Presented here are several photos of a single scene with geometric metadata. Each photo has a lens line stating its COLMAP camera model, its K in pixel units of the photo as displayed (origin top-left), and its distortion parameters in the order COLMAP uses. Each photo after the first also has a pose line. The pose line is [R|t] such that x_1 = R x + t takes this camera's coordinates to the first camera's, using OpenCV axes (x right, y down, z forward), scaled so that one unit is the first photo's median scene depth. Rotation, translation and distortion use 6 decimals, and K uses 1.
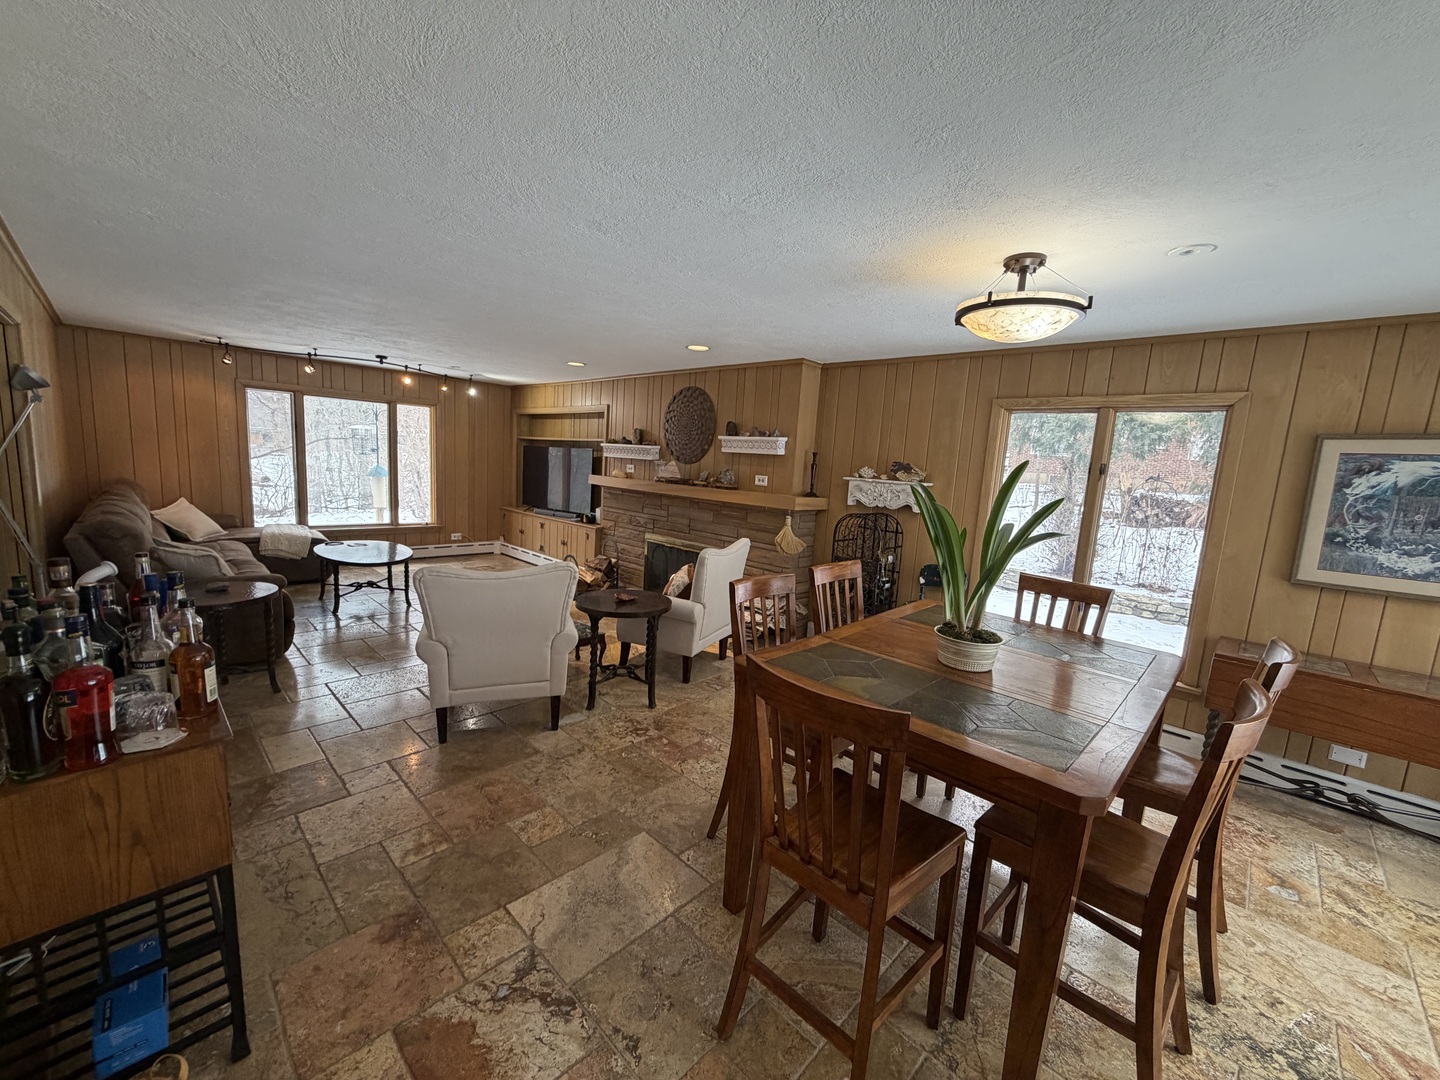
lens RADIAL K [[570.5, 0, 724.1], [0, 570.5, 540.3], [0, 0, 1]] dist [0.001997, -0.000201]
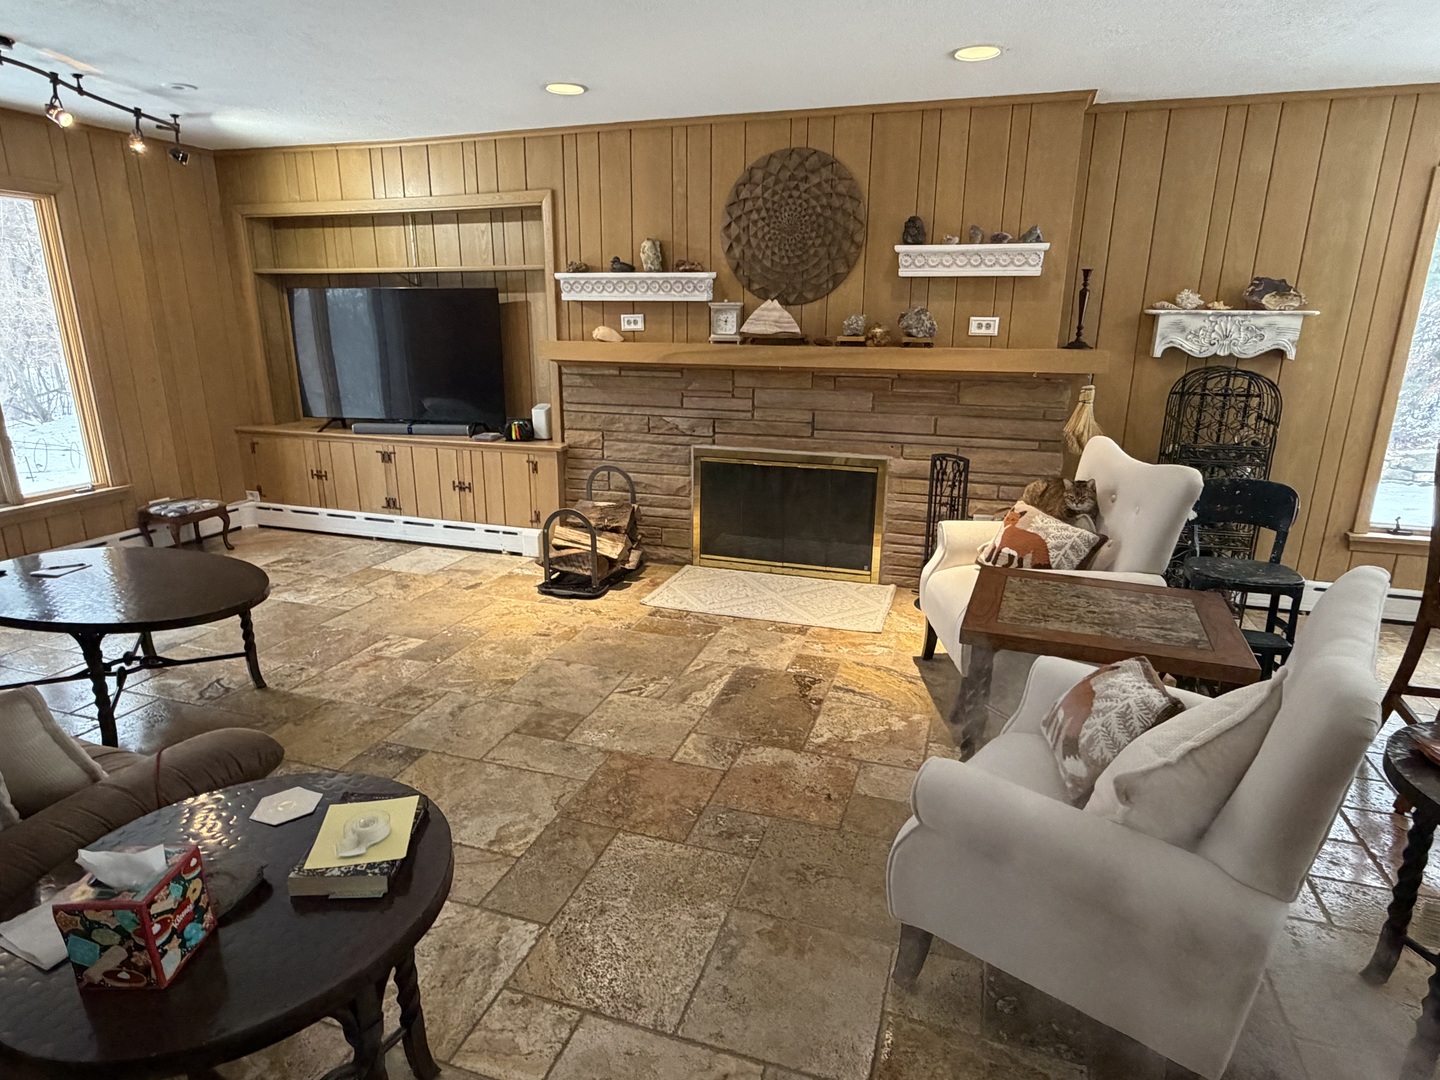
lens RADIAL K [[822.5, 0, 718.2], [0, 822.5, 543.8], [0, 0, 1]] dist [-0.003447, -0.000138]
pose [[0.899430, -0.172844, 0.401436, -0.490149], [0.109835, 0.978392, 0.175174, -0.061188], [-0.423039, -0.113465, 0.898979, 0.337534]]
